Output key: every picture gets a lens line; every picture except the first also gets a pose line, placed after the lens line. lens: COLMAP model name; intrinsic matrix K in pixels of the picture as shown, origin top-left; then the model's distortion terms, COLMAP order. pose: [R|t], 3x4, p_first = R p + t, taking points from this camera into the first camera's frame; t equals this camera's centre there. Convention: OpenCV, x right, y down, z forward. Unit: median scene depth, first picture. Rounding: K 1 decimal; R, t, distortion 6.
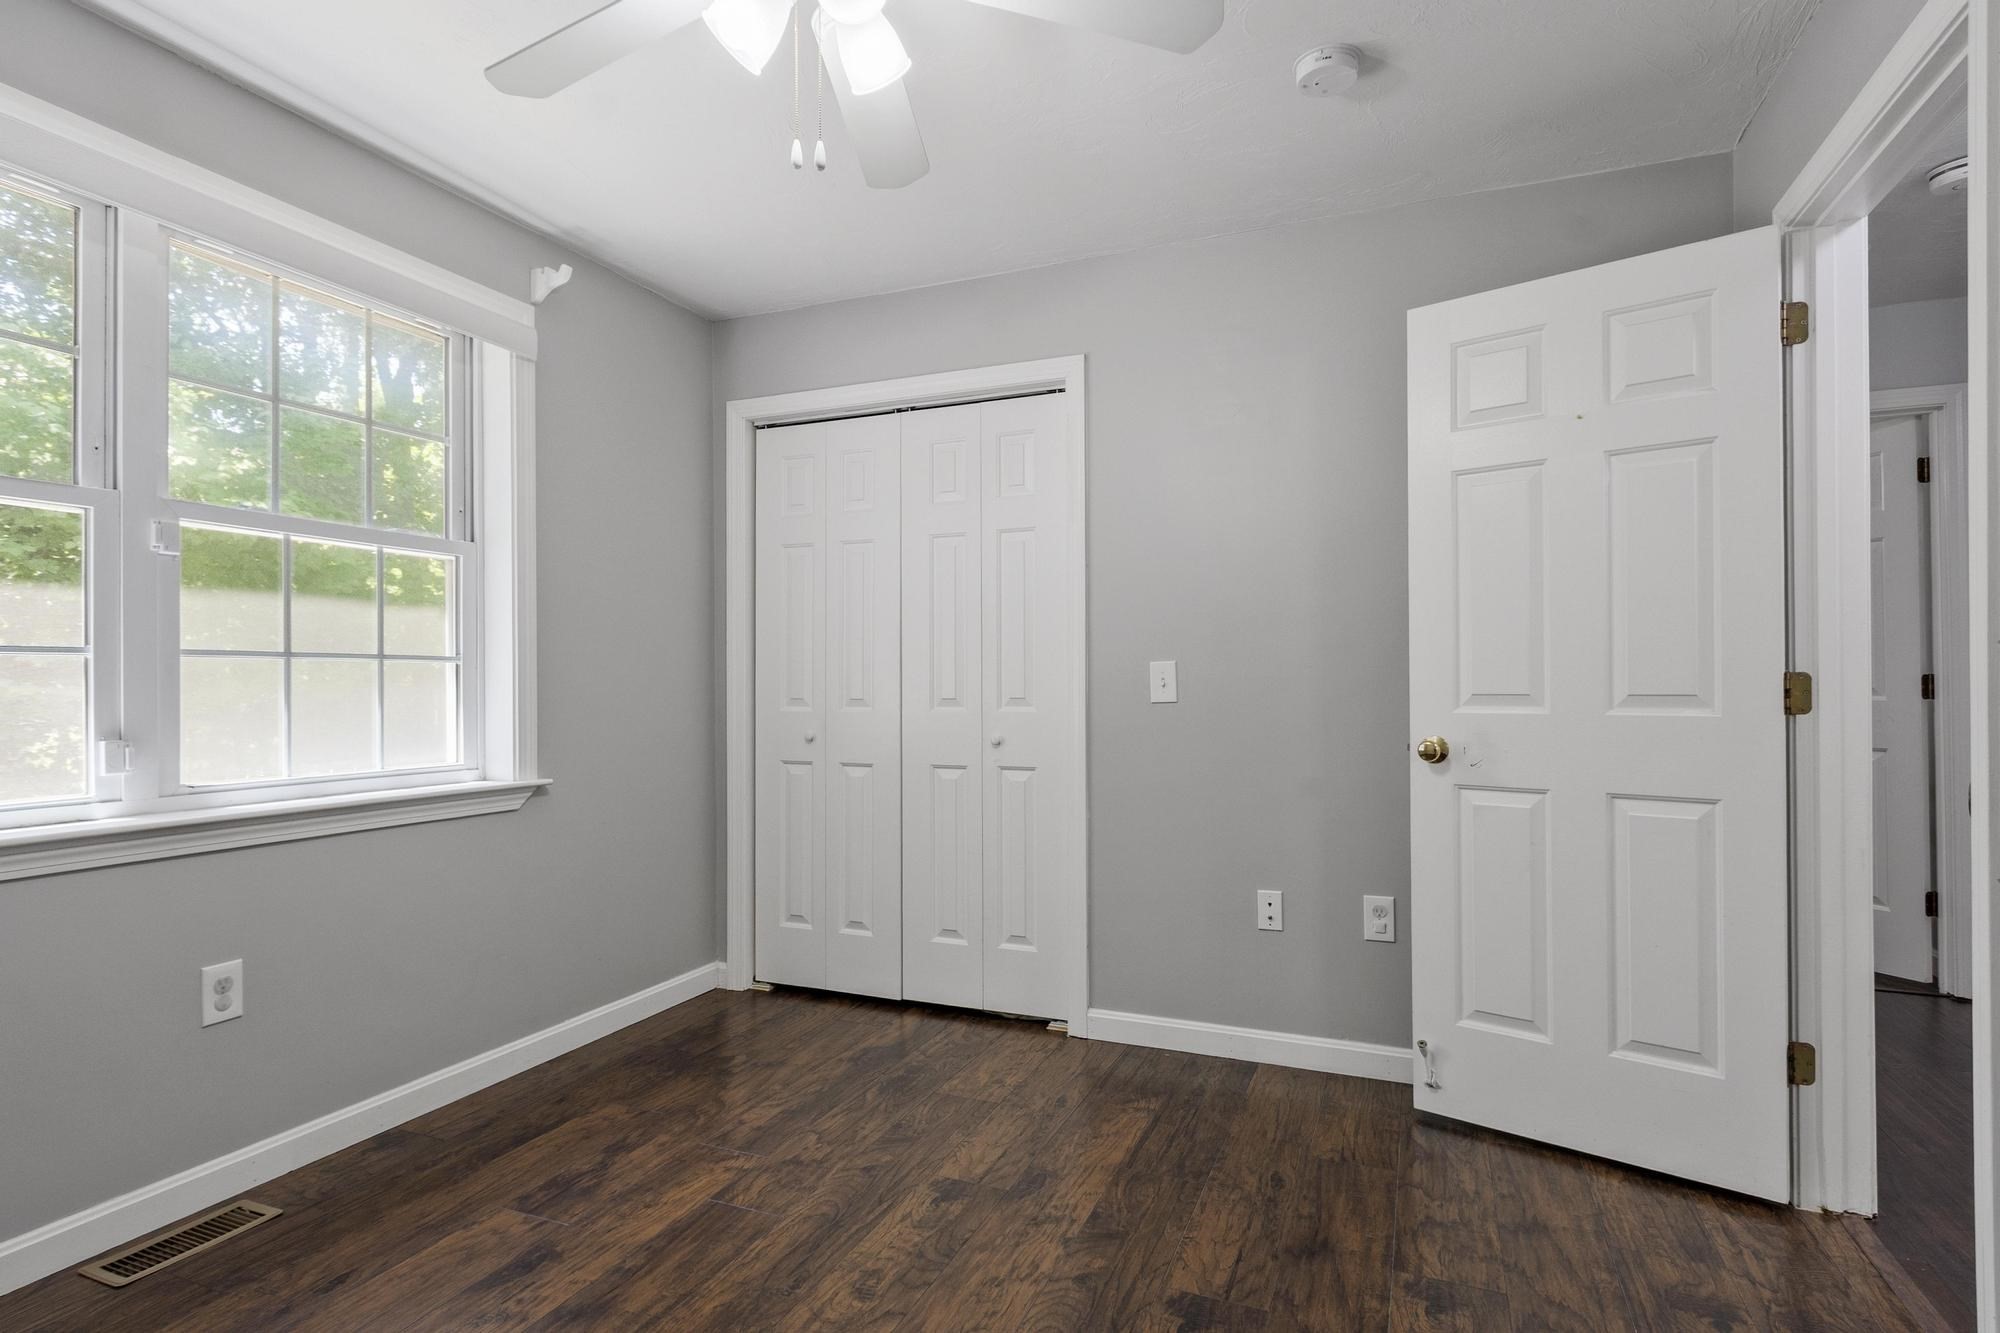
lens RADIAL K [[977.7, 0, 1000.0], [0, 977.7, 666.5], [0, 0, 1]] dist [-0.015095, 0.000165]
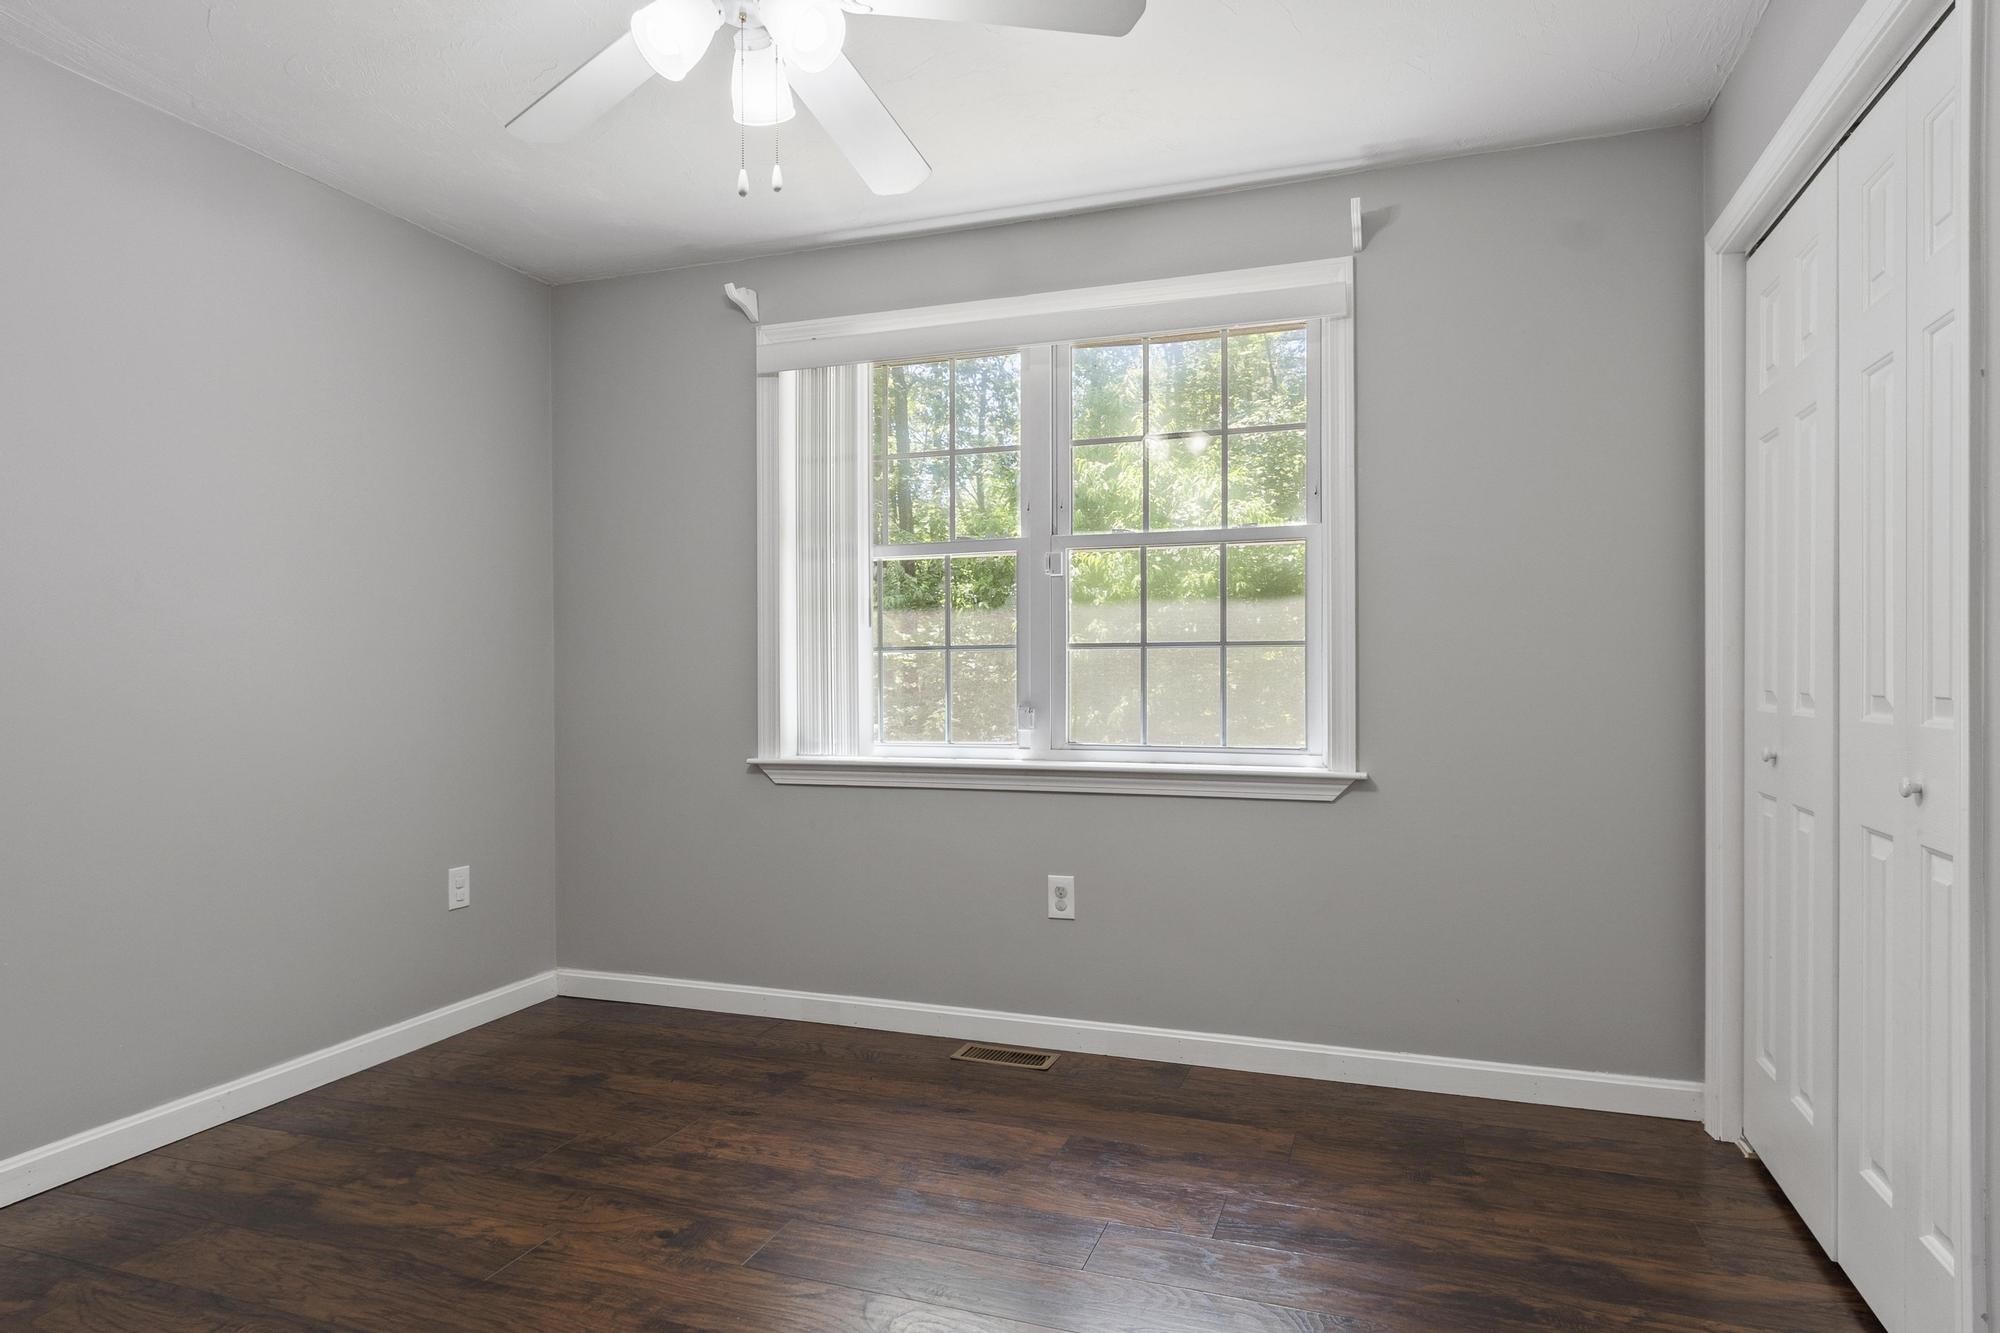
lens RADIAL K [[1123.3, 0, 1000.0], [0, 1123.3, 666.5], [0, 0, 1]] dist [-0.000887, -0.000346]
pose [[0.067089, 0.003172, -0.997742, 0.670864], [0.024557, 0.999687, 0.004830, 0.004337], [0.997445, -0.024826, 0.066990, 0.725629]]
